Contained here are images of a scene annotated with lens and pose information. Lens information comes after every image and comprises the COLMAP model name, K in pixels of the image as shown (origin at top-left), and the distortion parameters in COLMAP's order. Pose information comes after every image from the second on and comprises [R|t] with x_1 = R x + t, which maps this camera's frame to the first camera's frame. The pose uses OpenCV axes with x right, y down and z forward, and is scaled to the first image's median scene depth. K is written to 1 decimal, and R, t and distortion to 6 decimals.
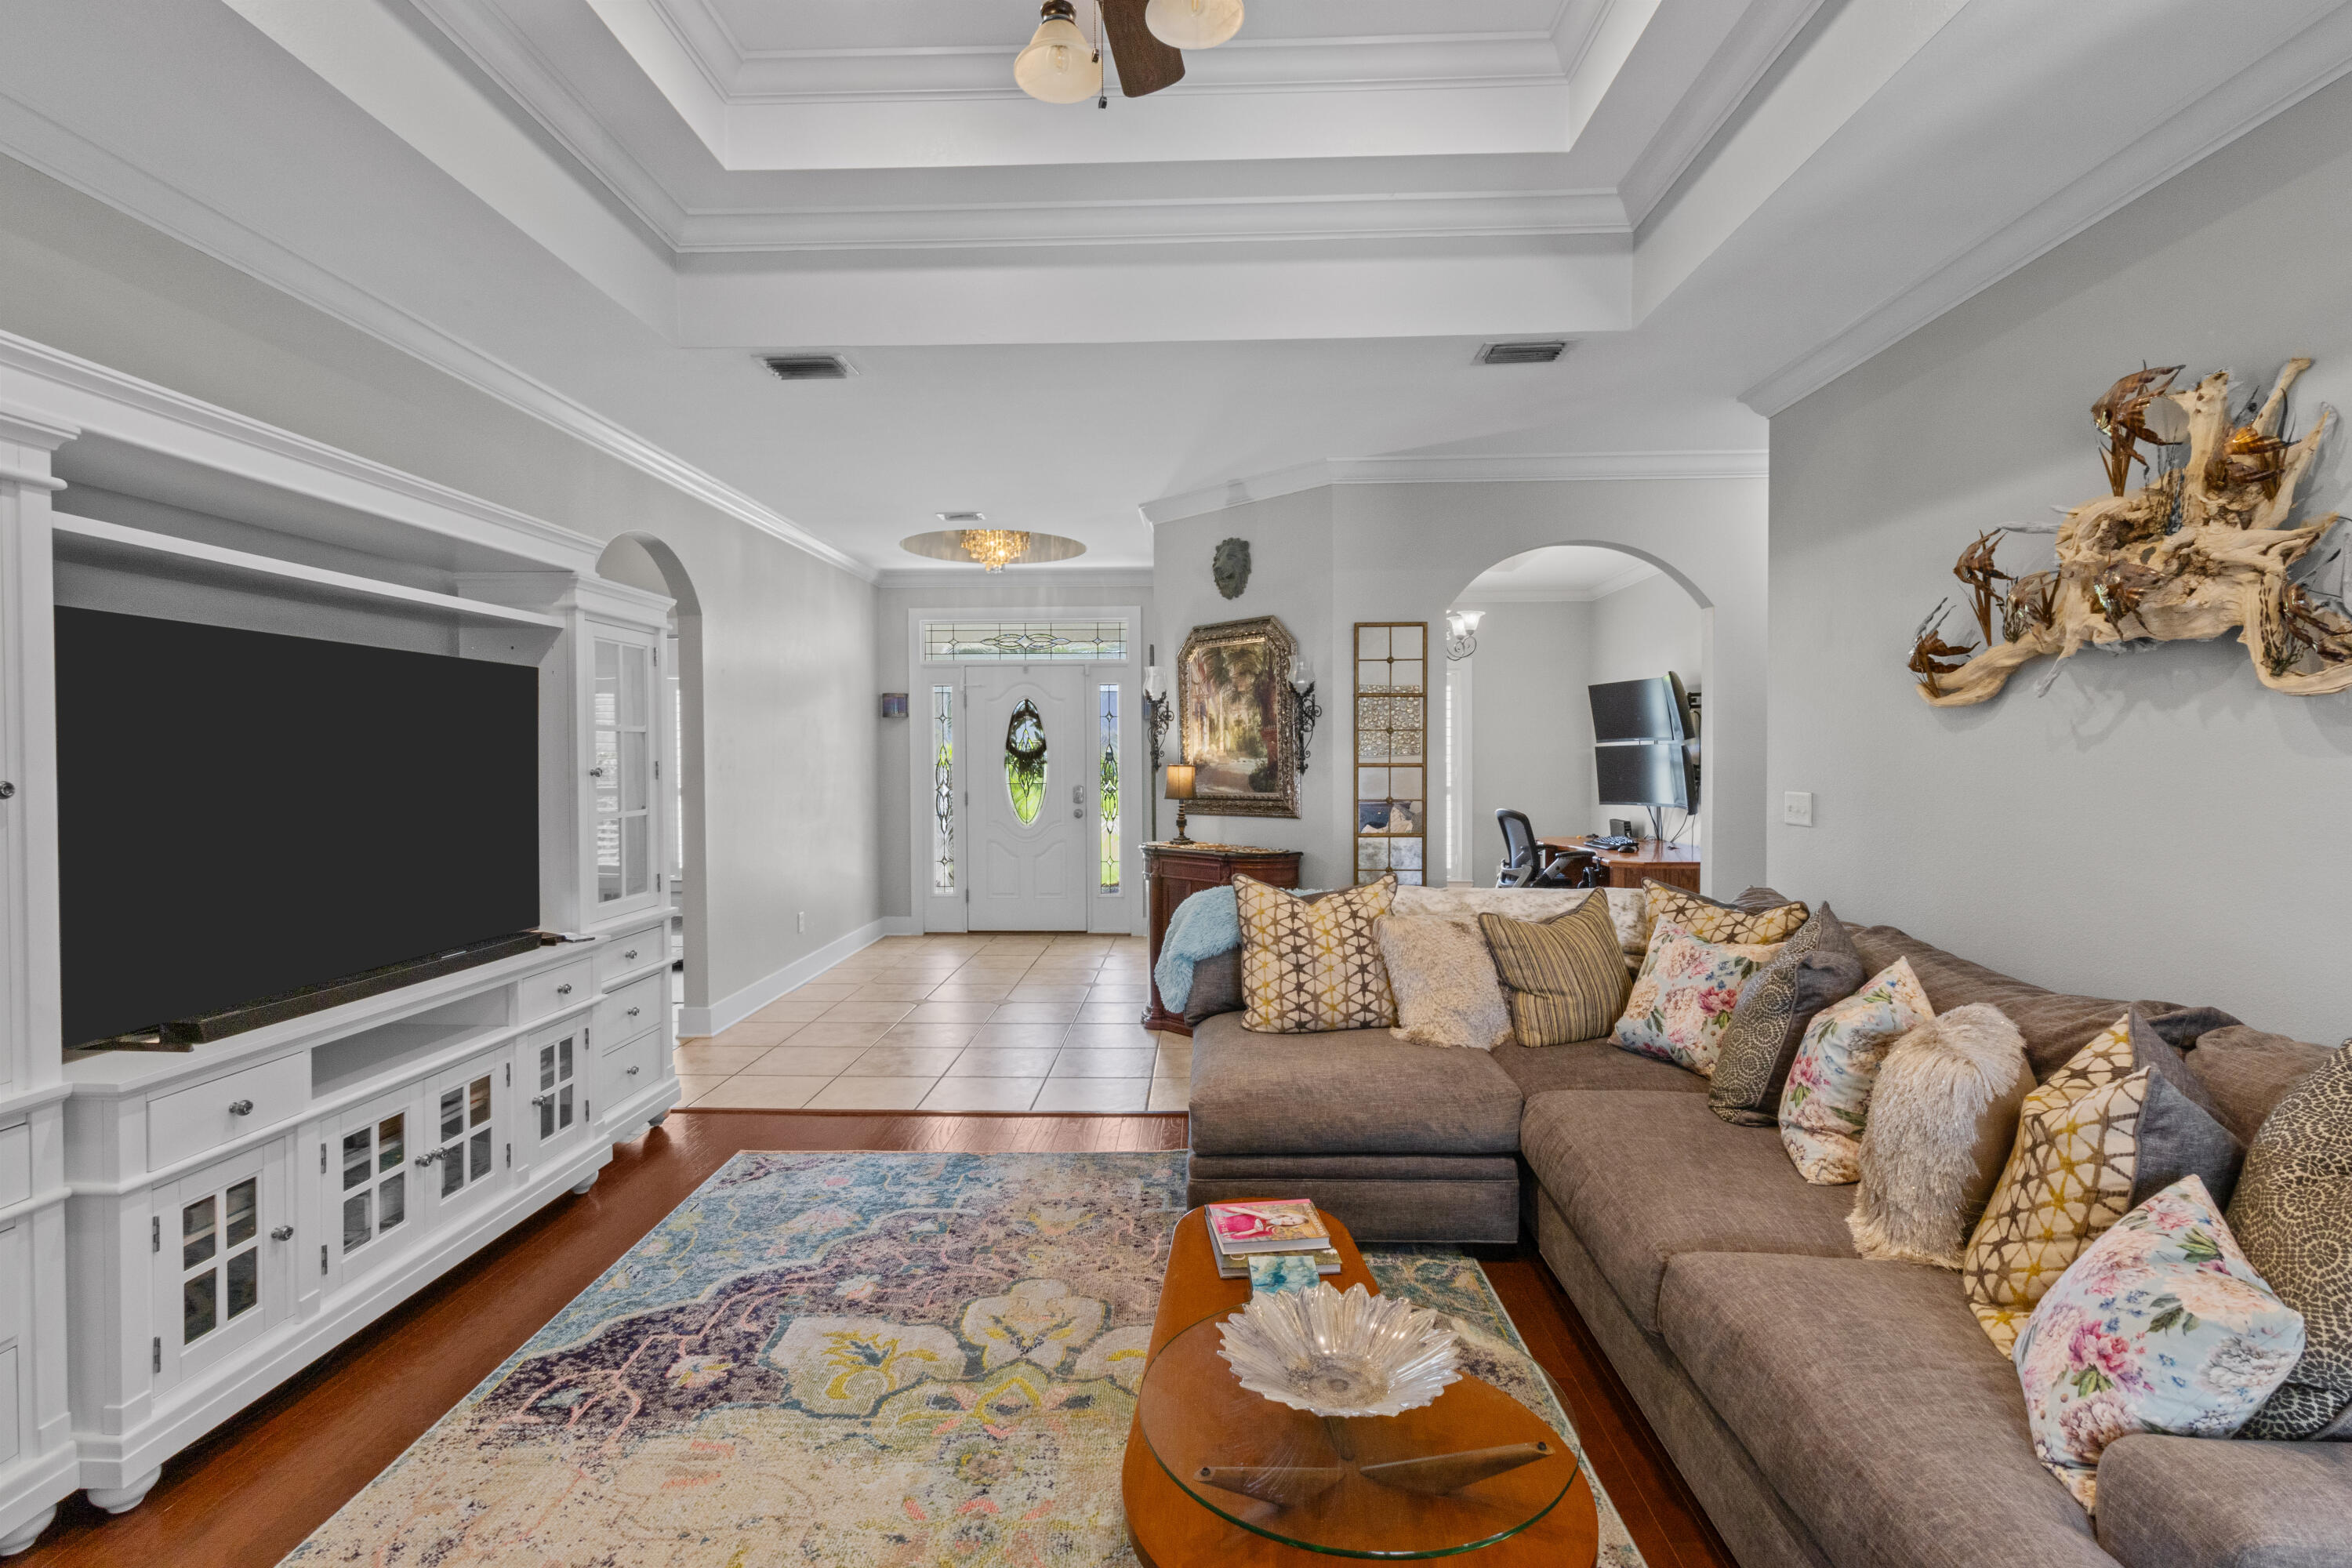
lens RADIAL K [[1079.1, 0, 1173.8], [0, 1079.1, 776.4], [0, 0, 1]] dist [0.000302, 0.000673]
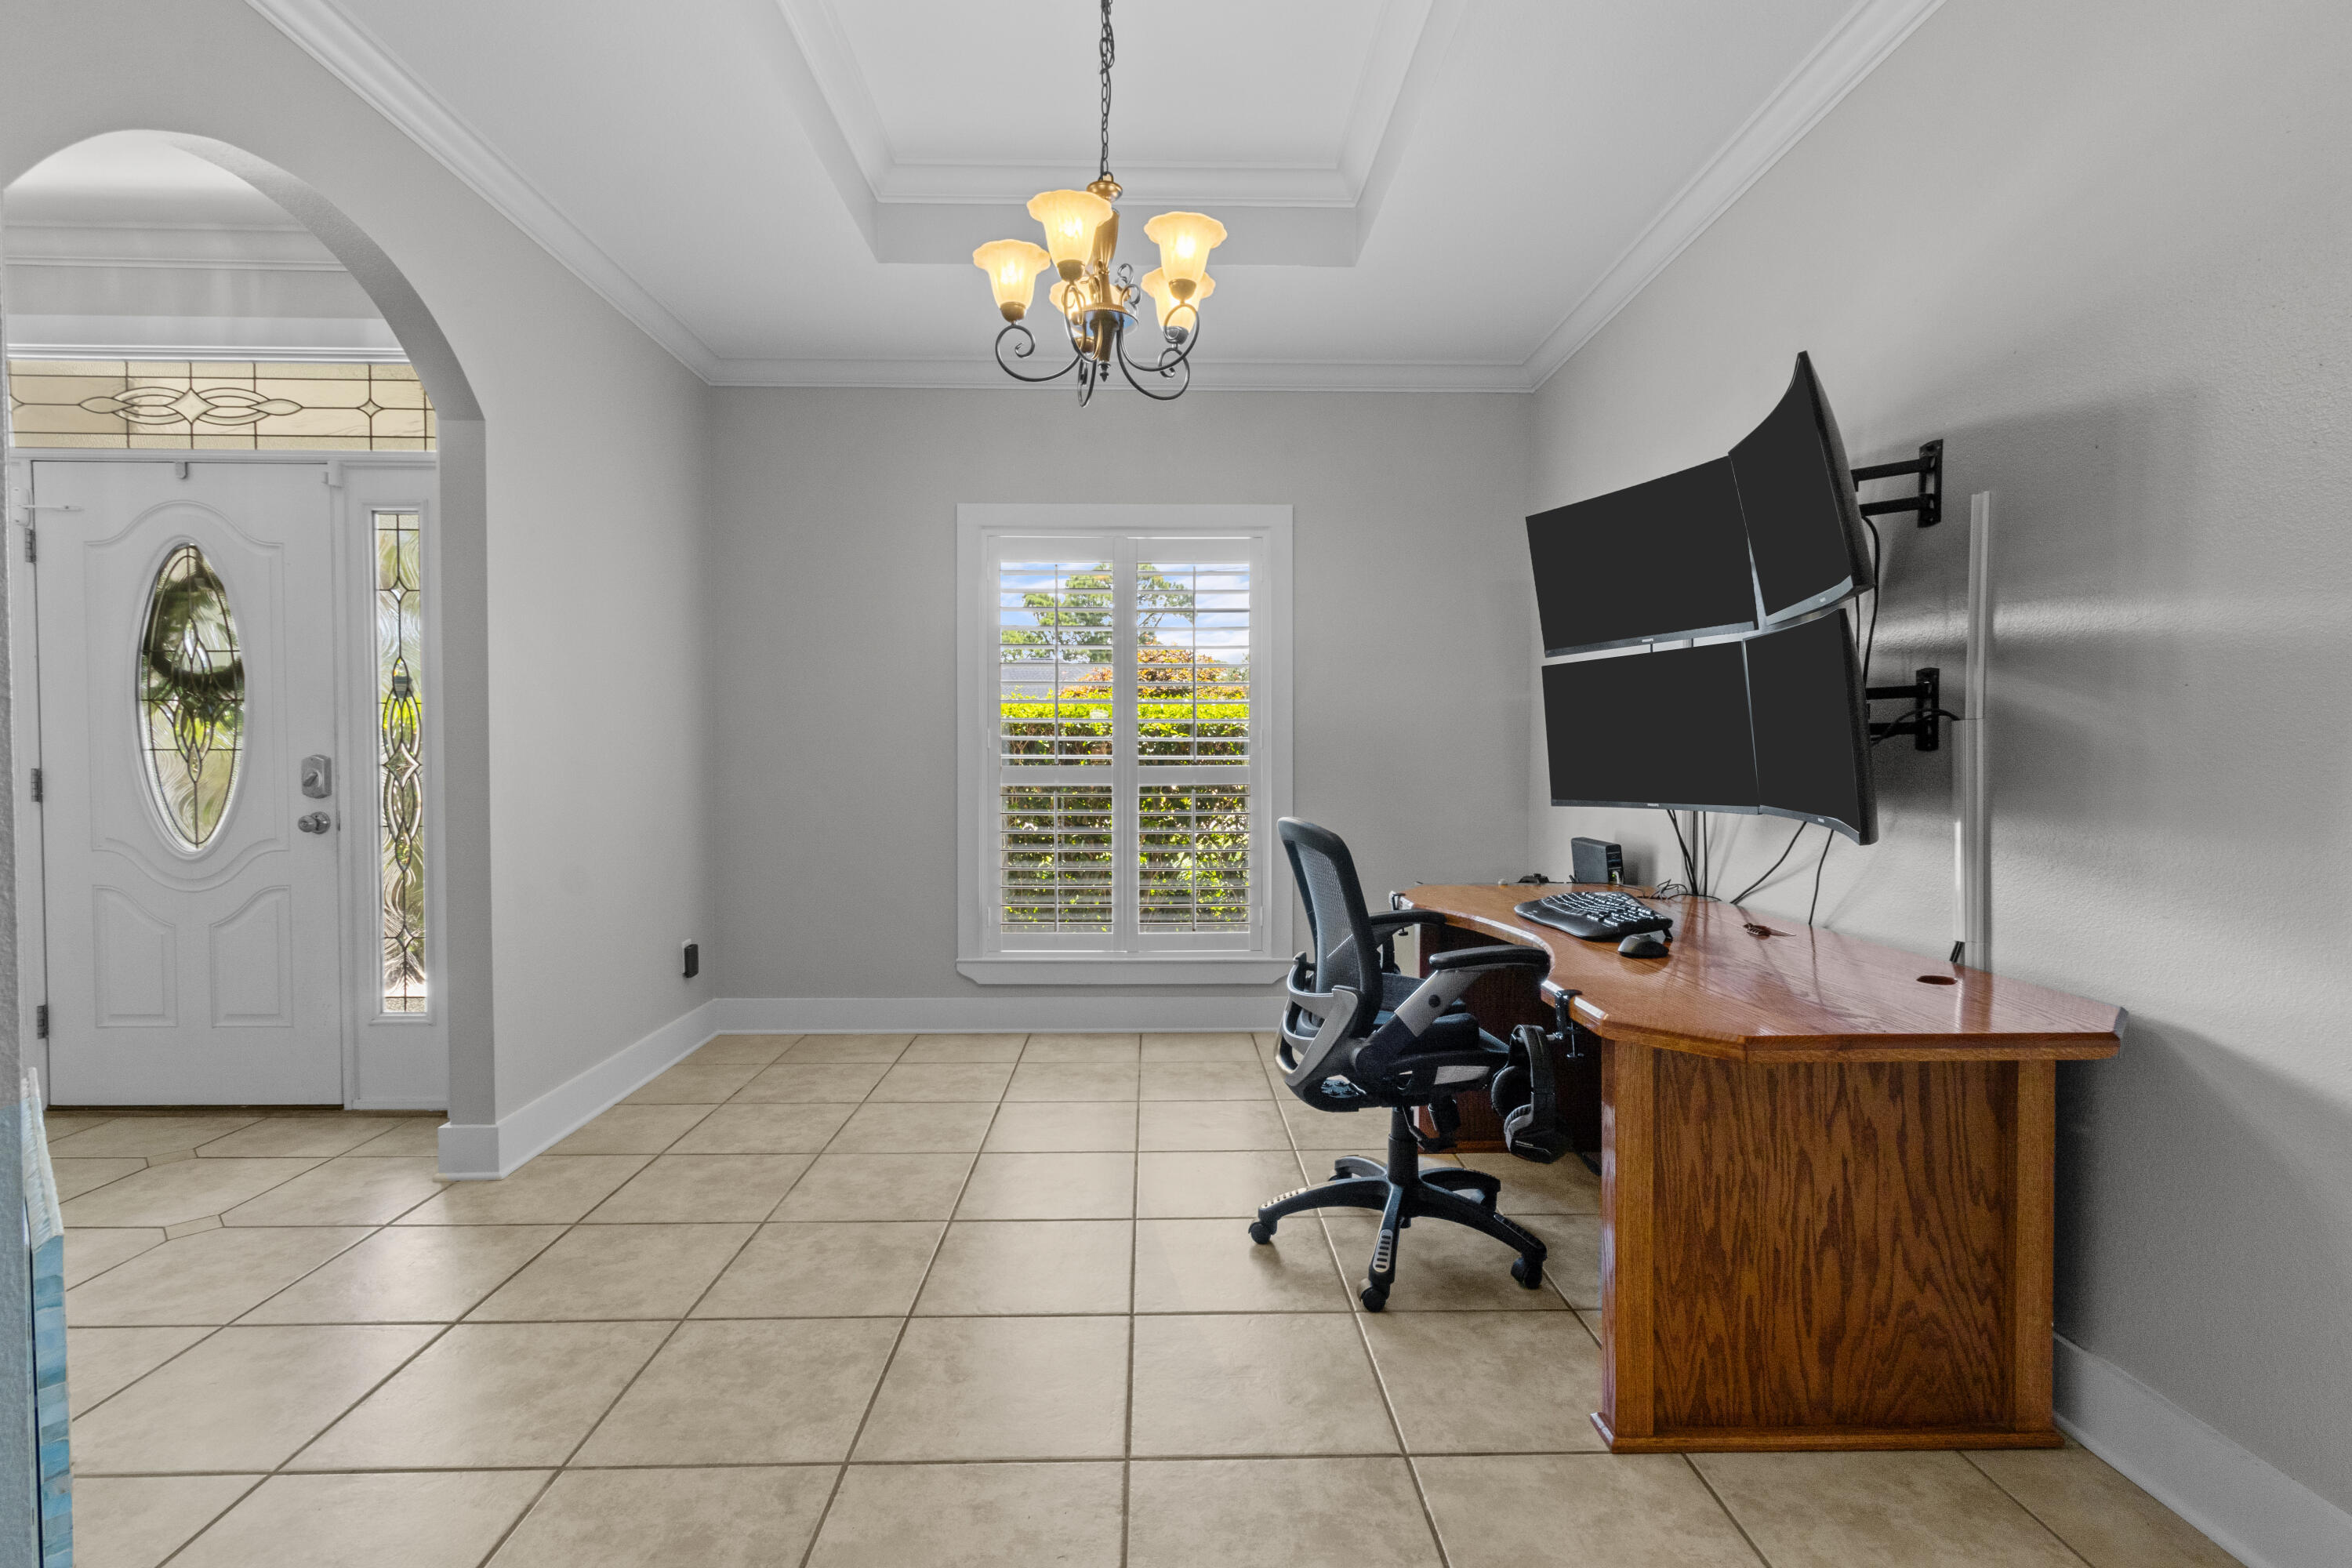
lens RADIAL K [[1083.3, 0, 1170.4], [0, 1083.3, 776.6], [0, 0, 1]] dist [0.002644, 0.001151]
pose [[0.998659, 0.005928, 0.051434, 0.532590], [-0.005874, 0.999982, -0.001209, 0.038105], [-0.051440, 0.000905, 0.998676, 1.394493]]
